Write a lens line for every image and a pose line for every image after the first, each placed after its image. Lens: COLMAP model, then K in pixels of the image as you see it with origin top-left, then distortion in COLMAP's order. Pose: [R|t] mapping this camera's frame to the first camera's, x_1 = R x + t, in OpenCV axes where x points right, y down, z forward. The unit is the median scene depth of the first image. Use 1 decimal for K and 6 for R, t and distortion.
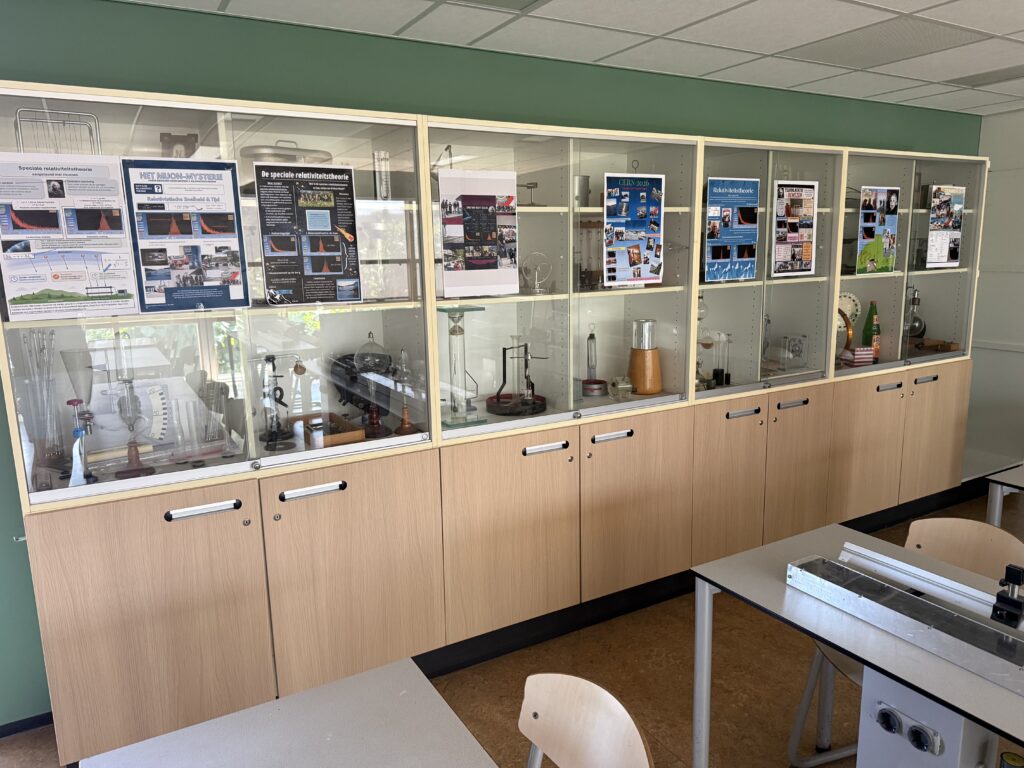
lens RADIAL K [[727.3, 0, 511.5], [0, 727.3, 387.6], [0, 0, 1]] dist [0.001593, -0.000614]
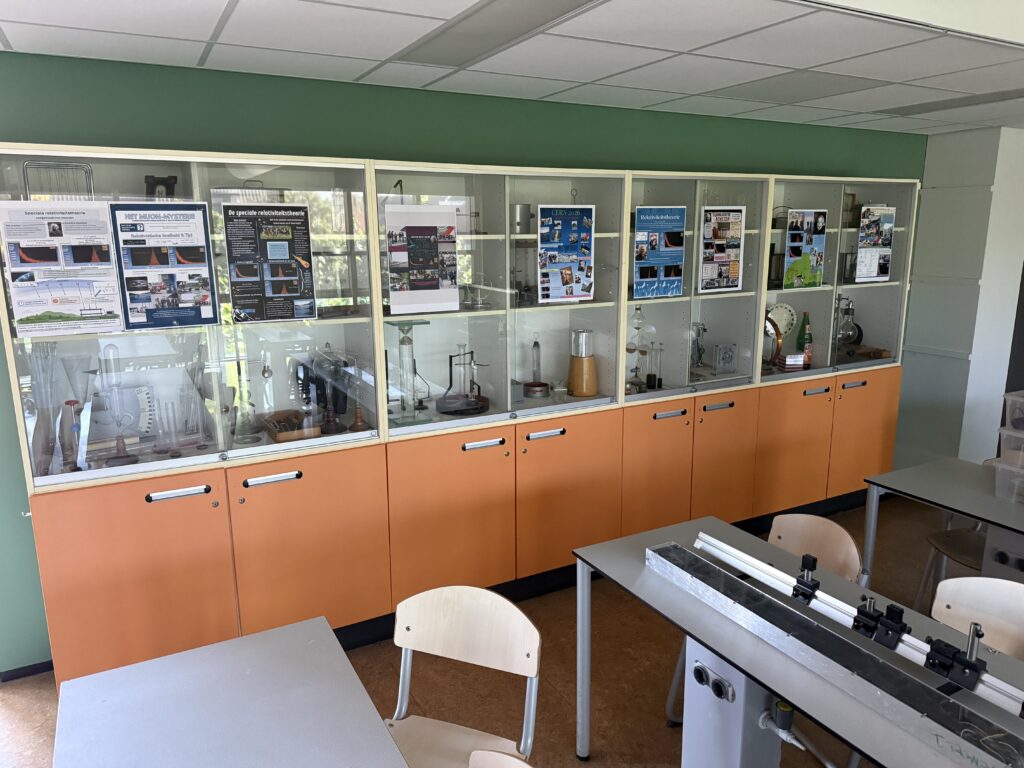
lens RADIAL K [[724.3, 0, 512.0], [0, 724.3, 384.0], [0, 0, 1]] dist [0.004723, -0.011394]
pose [[0.999661, 0.018744, -0.018045, 0.117229], [-0.018357, 0.999603, 0.021383, -0.039085], [0.018439, -0.021045, 0.999608, -0.144317]]
